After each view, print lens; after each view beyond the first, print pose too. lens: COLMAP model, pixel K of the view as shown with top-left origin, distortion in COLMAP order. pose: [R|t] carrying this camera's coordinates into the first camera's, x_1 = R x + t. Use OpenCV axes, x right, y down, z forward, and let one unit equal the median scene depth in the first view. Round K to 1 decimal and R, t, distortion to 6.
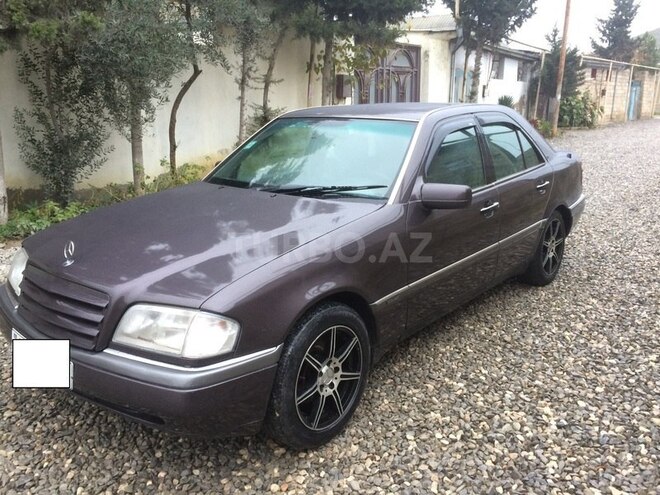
lens RADIAL K [[560.7, 0, 330.9], [0, 560.7, 245.9], [0, 0, 1]] dist [0.021313, -0.002246]
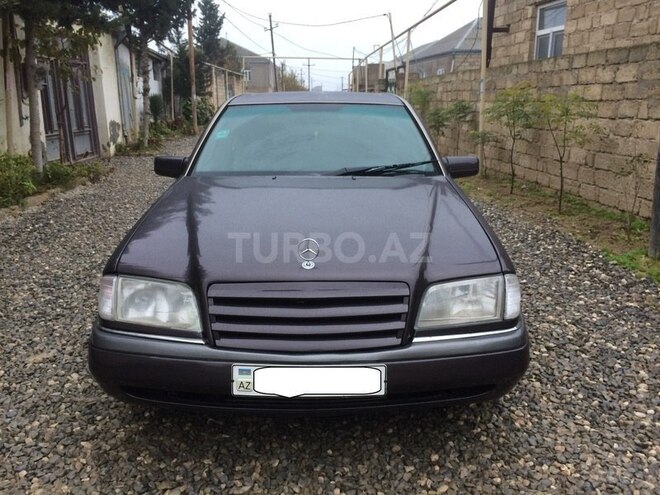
lens RADIAL K [[560.7, 0, 331.4], [0, 560.7, 249.5], [0, 0, 1]] dist [0.021313, -0.002246]
pose [[0.763404, -0.158849, 0.626084, -0.778052], [0.156897, 0.985862, 0.058822, -0.029378], [-0.626576, 0.053326, 0.777534, 0.256277]]
